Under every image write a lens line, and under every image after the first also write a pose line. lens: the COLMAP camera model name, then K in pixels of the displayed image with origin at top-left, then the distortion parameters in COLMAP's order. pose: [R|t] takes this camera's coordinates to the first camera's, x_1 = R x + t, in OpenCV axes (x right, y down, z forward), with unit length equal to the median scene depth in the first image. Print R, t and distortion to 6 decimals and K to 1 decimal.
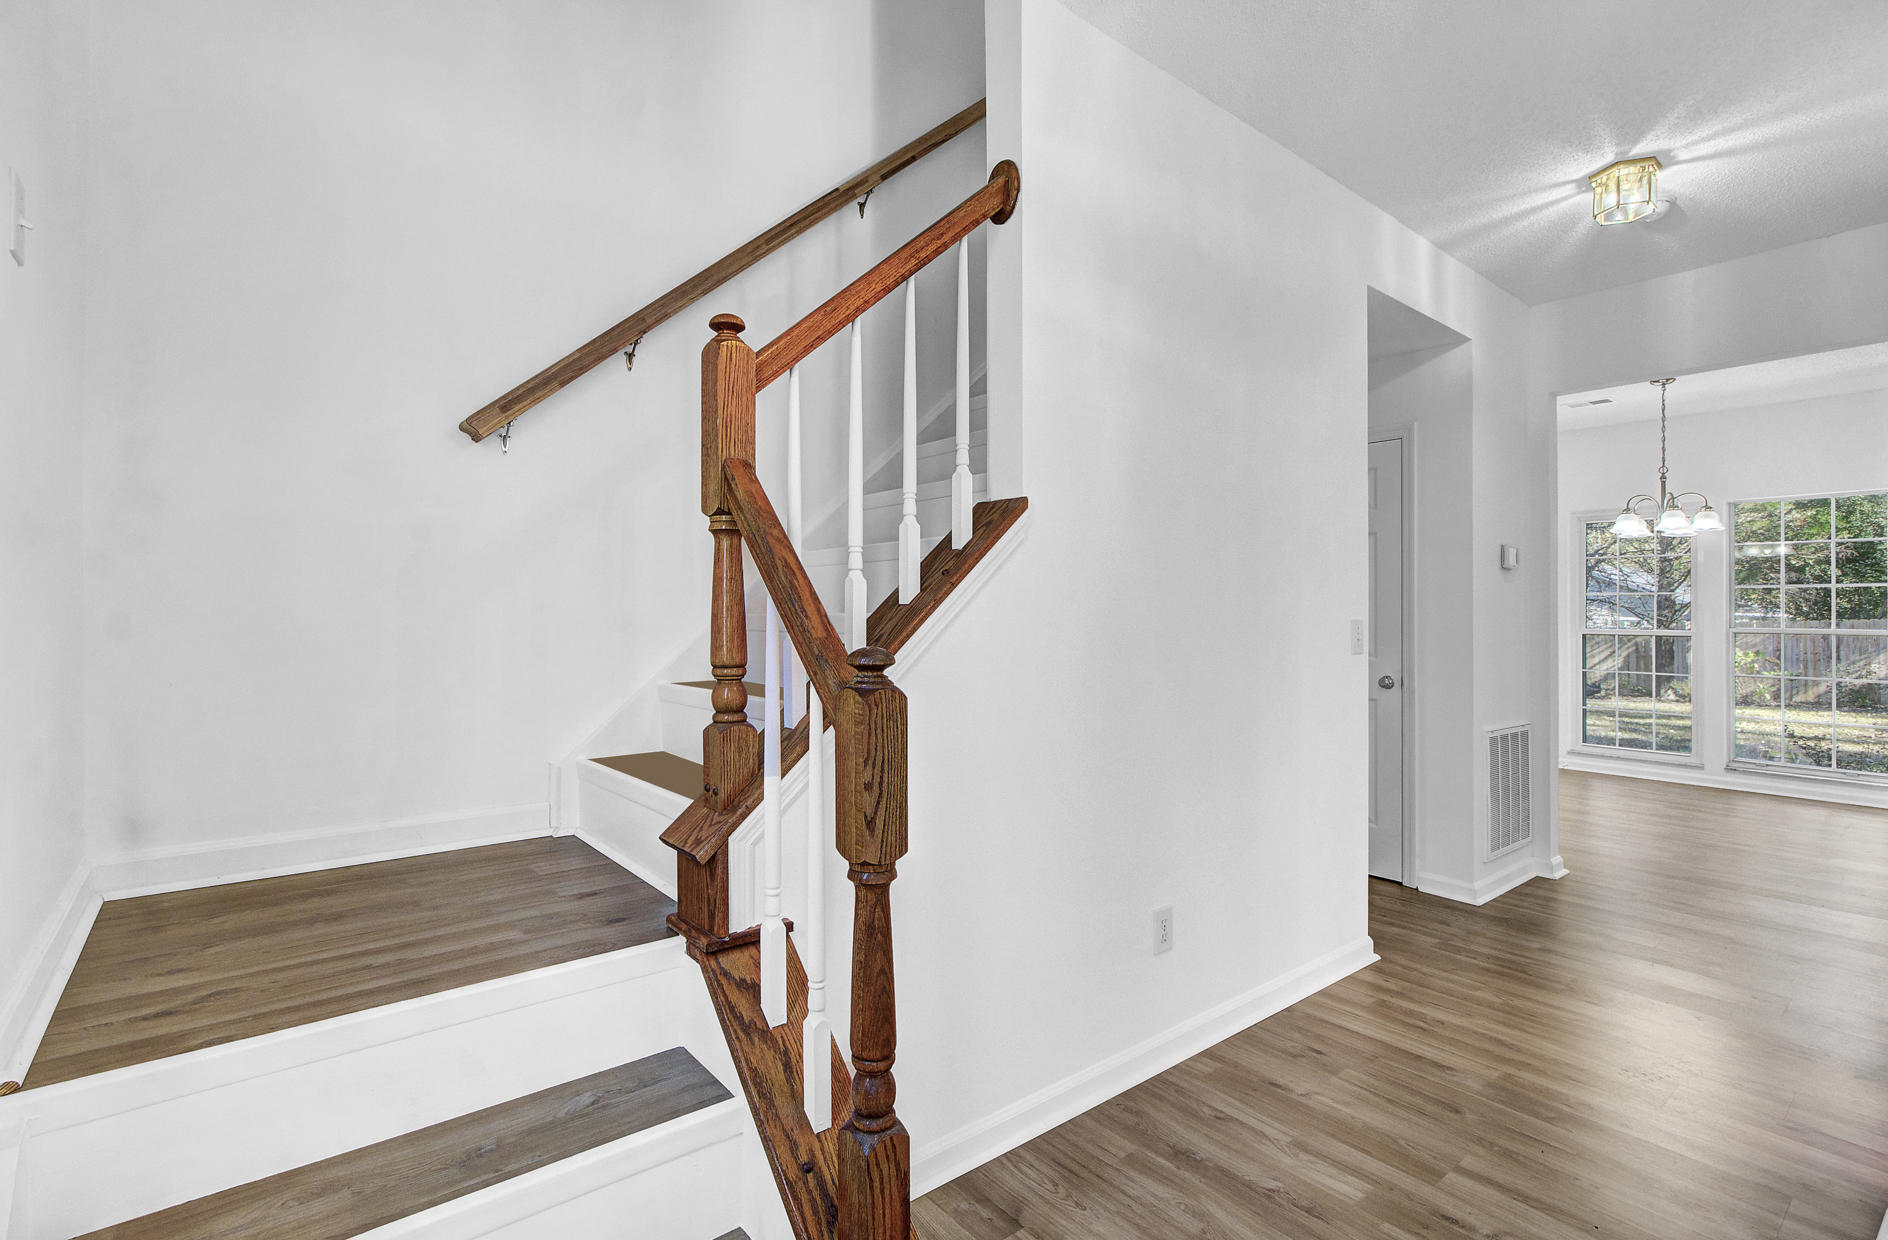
lens RADIAL K [[866.5, 0, 937.4], [0, 866.5, 611.9], [0, 0, 1]] dist [0.000741, 0.000404]
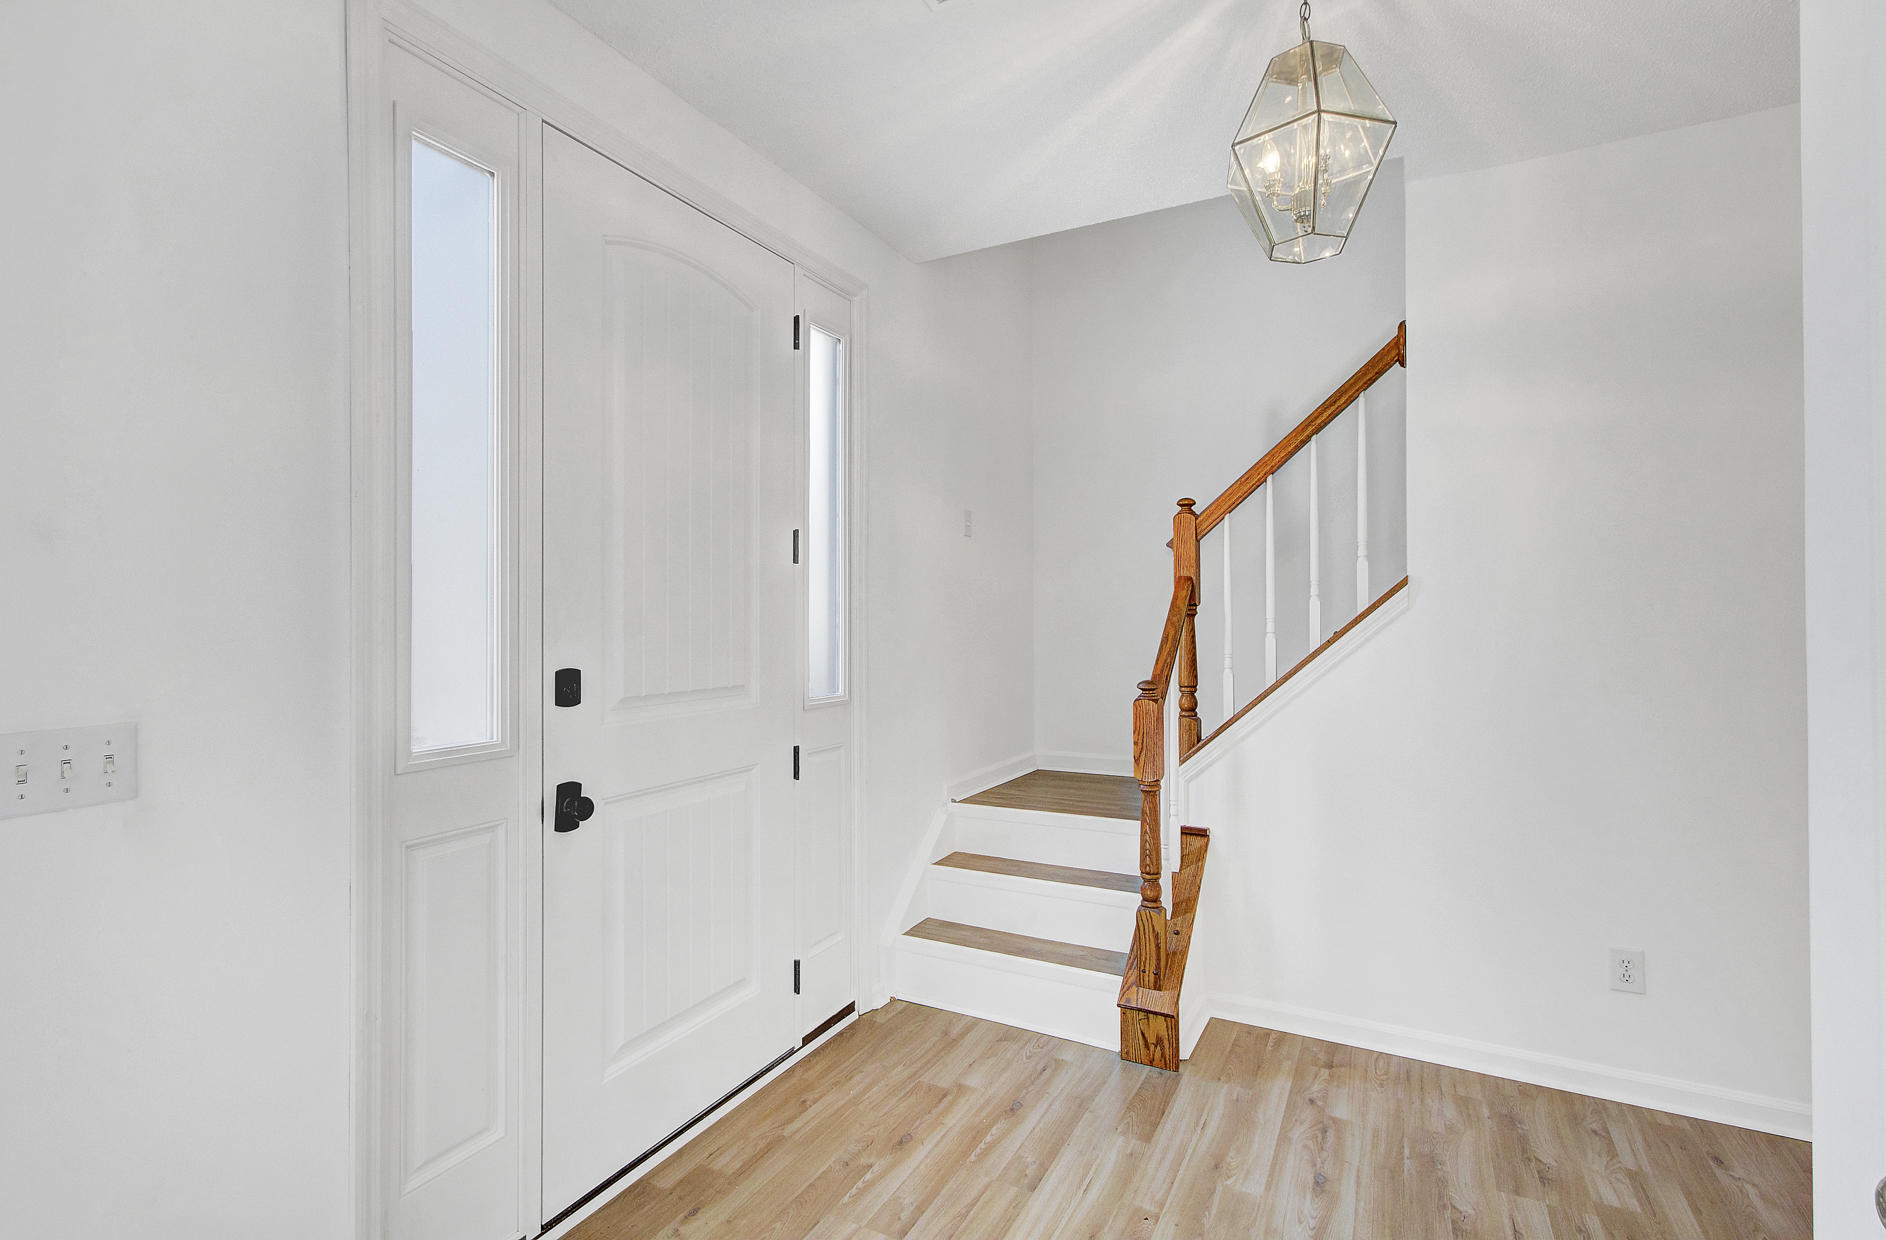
lens RADIAL K [[865.6, 0, 936.4], [0, 865.6, 611.9], [0, 0, 1]] dist [0.000741, 0.000404]
pose [[0.396033, -0.022772, -0.917954, 1.096253], [0.004151, 0.999727, -0.023010, -0.049497], [0.918227, 0.005302, 0.396020, -0.206959]]
